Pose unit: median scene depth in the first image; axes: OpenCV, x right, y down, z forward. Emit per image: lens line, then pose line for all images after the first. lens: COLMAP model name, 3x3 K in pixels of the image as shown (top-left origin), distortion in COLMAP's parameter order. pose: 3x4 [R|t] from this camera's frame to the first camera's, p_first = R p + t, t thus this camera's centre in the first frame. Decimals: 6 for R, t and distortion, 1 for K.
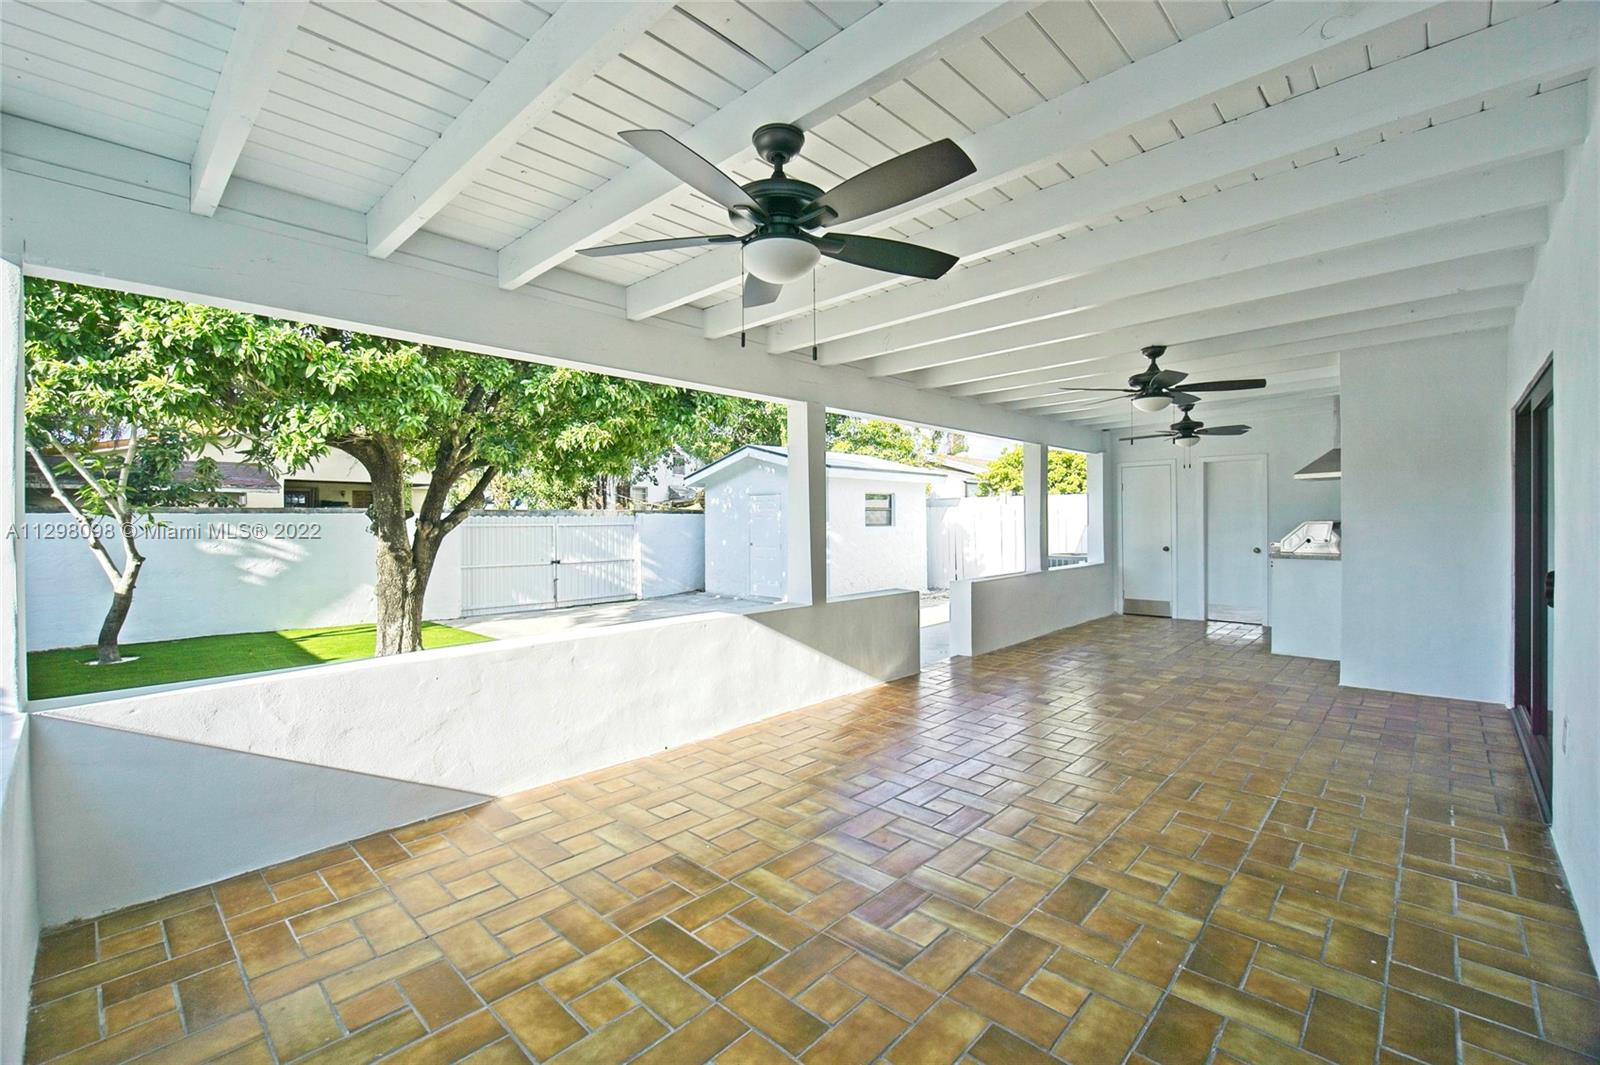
lens RADIAL K [[687.5, 0, 771.8], [0, 687.5, 523.9], [0, 0, 1]] dist [-0.003574, 0.000533]
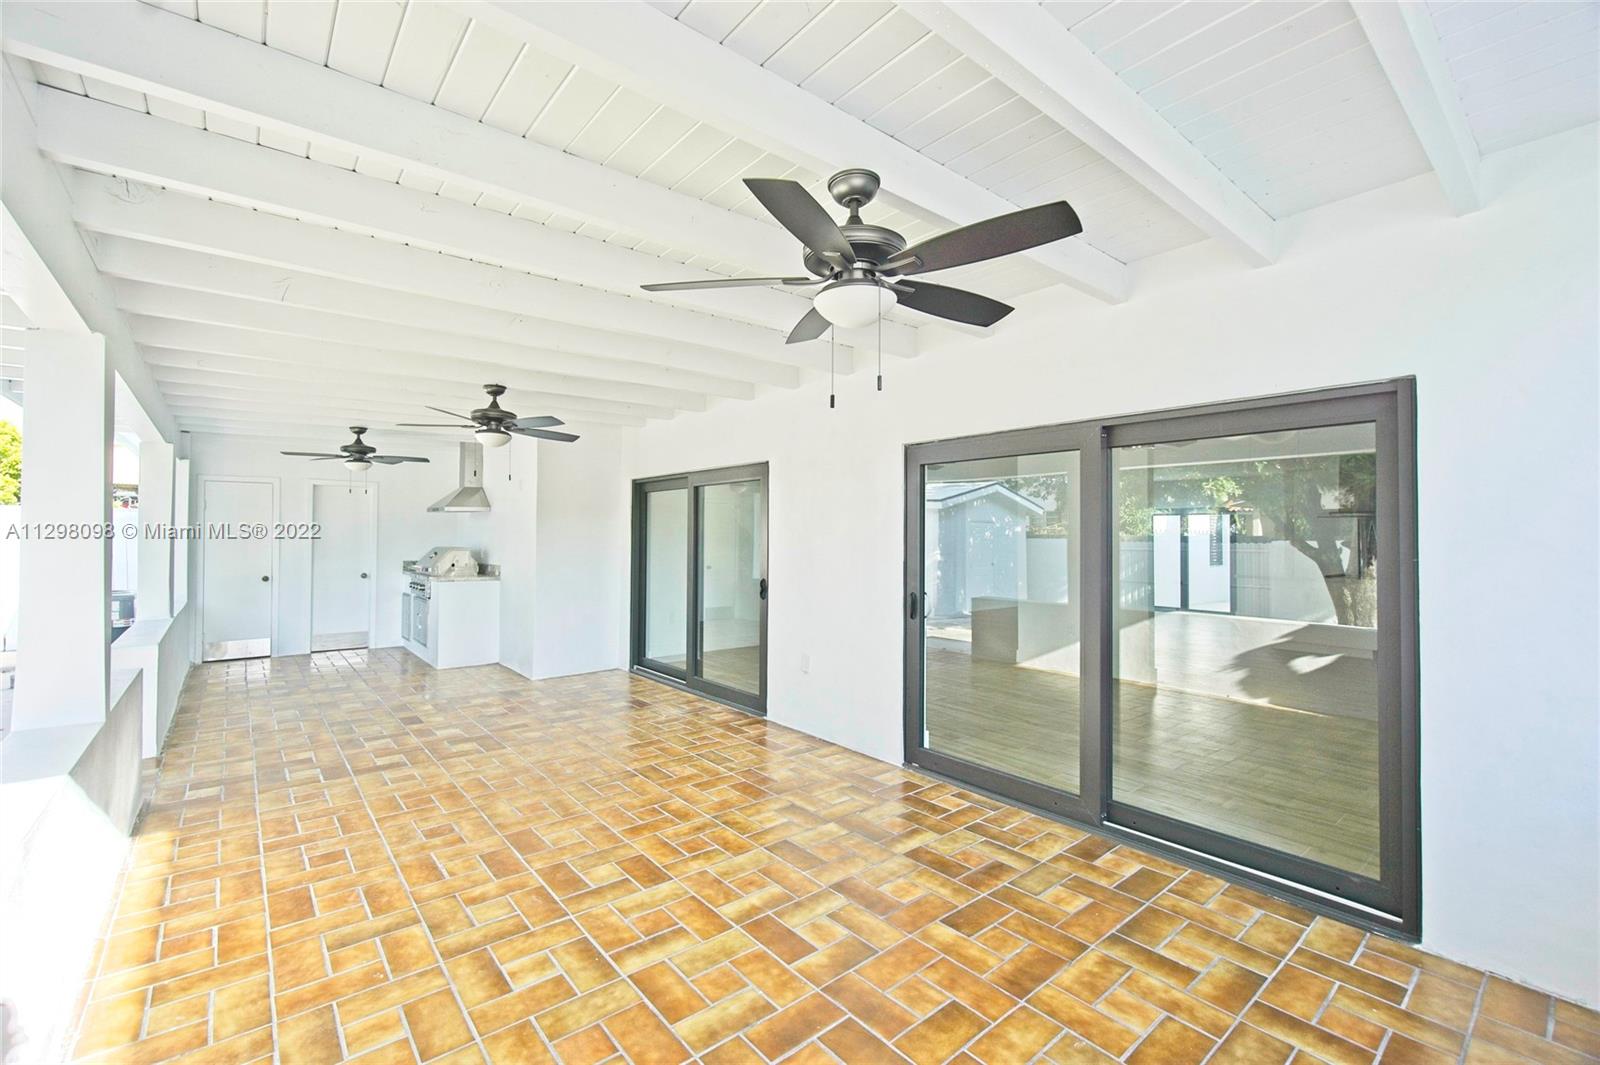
lens RADIAL K [[687.5, 0, 800.9], [0, 687.5, 531.1], [0, 0, 1]] dist [-0.003574, 0.000533]
pose [[0.097116, 0.013483, 0.995182, -0.770654], [0.001385, 0.999905, -0.013683, -0.038985], [-0.995272, 0.002707, 0.097088, 0.782203]]
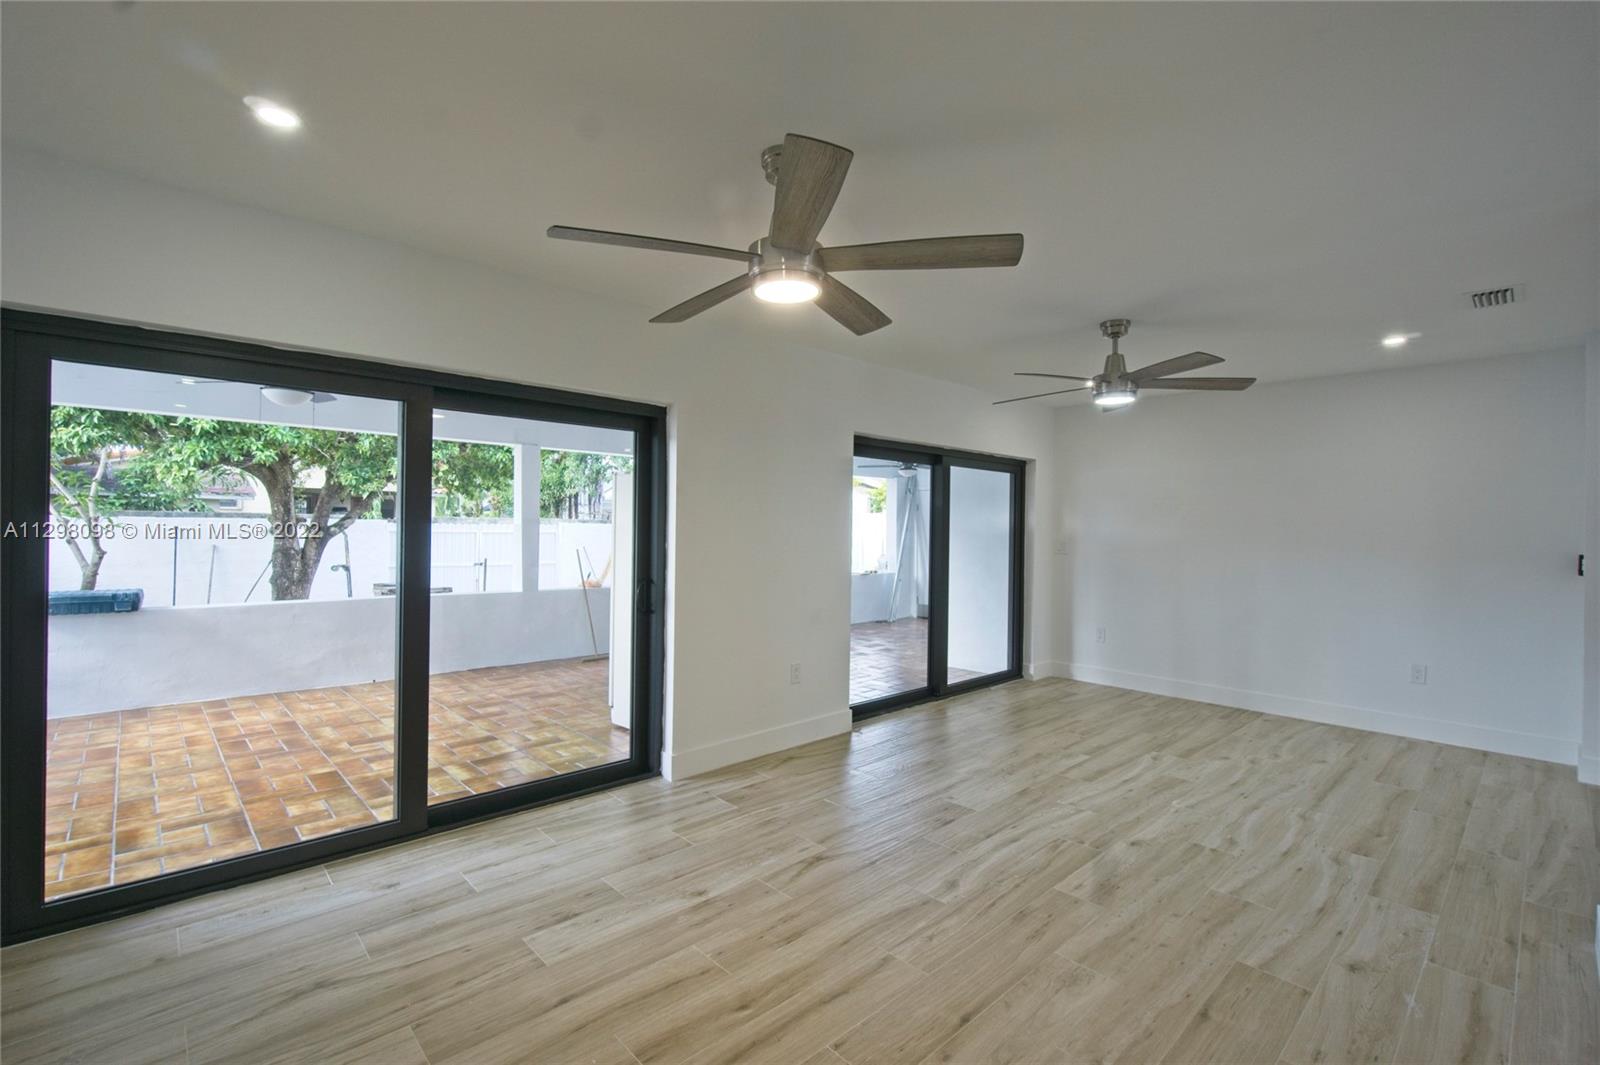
lens RADIAL K [[739.4, 0, 798.6], [0, 739.4, 529.3], [0, 0, 1]] dist [-0.002174, -0.001807]
pose [[0.997858, 0.016625, -0.063277, 1.270272], [-0.017216, 0.999813, -0.008808, -0.006167], [0.063119, 0.009878, 0.997957, -0.793880]]
